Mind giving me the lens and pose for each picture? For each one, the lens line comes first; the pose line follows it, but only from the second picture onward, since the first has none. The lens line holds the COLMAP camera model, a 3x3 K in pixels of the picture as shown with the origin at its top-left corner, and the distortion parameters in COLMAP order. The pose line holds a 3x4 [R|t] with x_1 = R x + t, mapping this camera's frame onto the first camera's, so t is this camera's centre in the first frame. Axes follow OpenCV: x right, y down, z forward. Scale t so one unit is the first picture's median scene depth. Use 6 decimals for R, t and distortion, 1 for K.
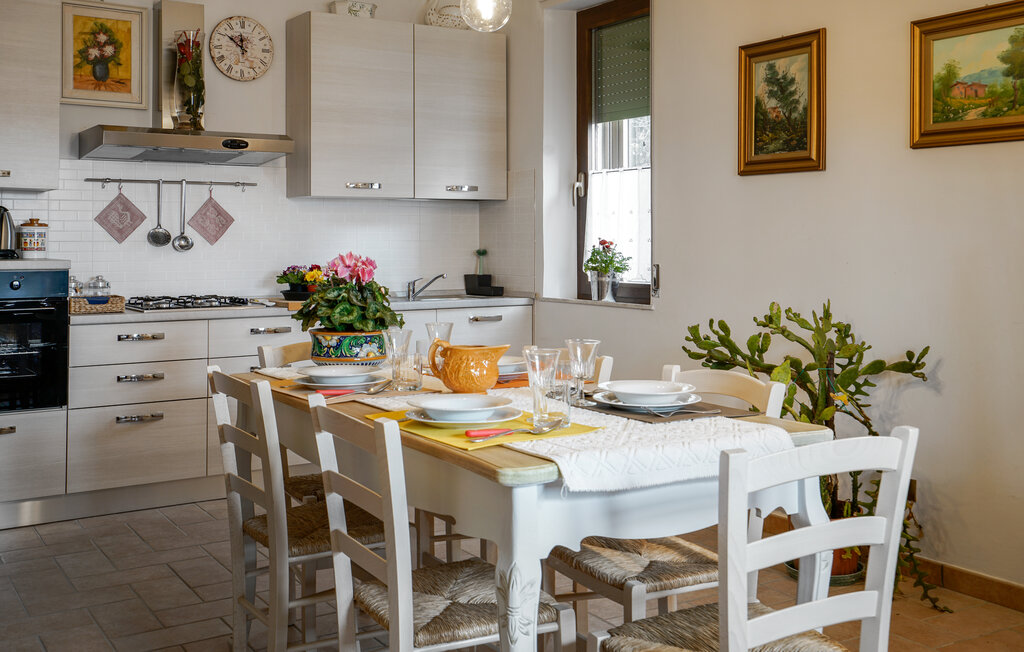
lens RADIAL K [[1065.8, 0, 512.0], [0, 1065.8, 326.0], [0, 0, 1]] dist [-0.007574, 0.155476]
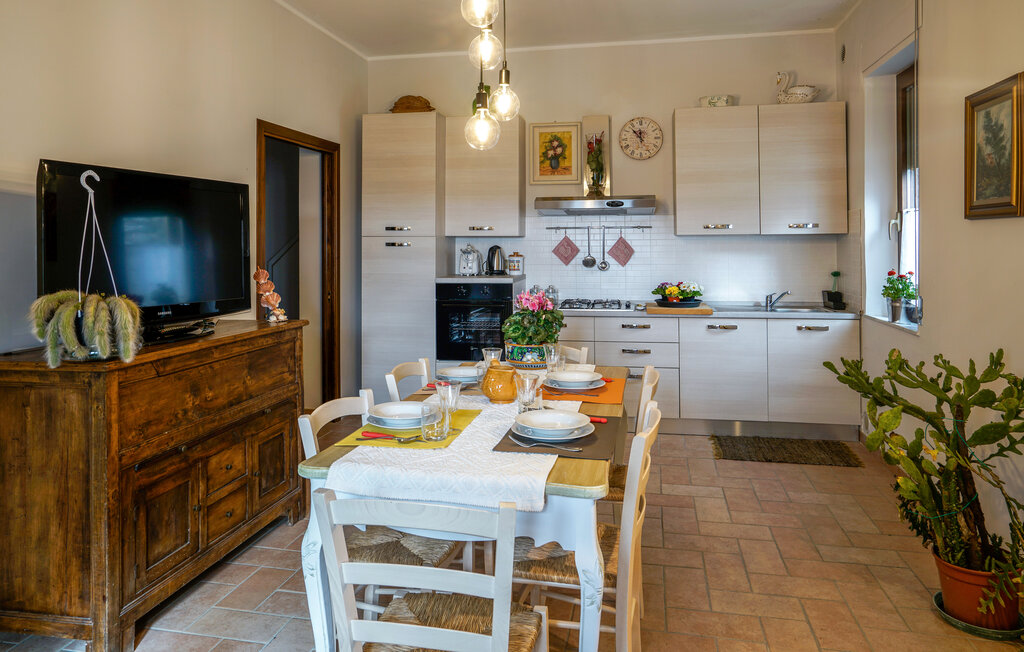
lens RADIAL K [[687.2, 0, 512.5], [0, 687.2, 302.8], [0, 0, 1]] dist [-0.004345, -0.001561]
pose [[0.725208, 0.057628, -0.686114, 0.305075], [-0.050786, 0.998254, 0.030166, -0.048512], [0.686655, 0.012969, 0.726868, 0.173533]]
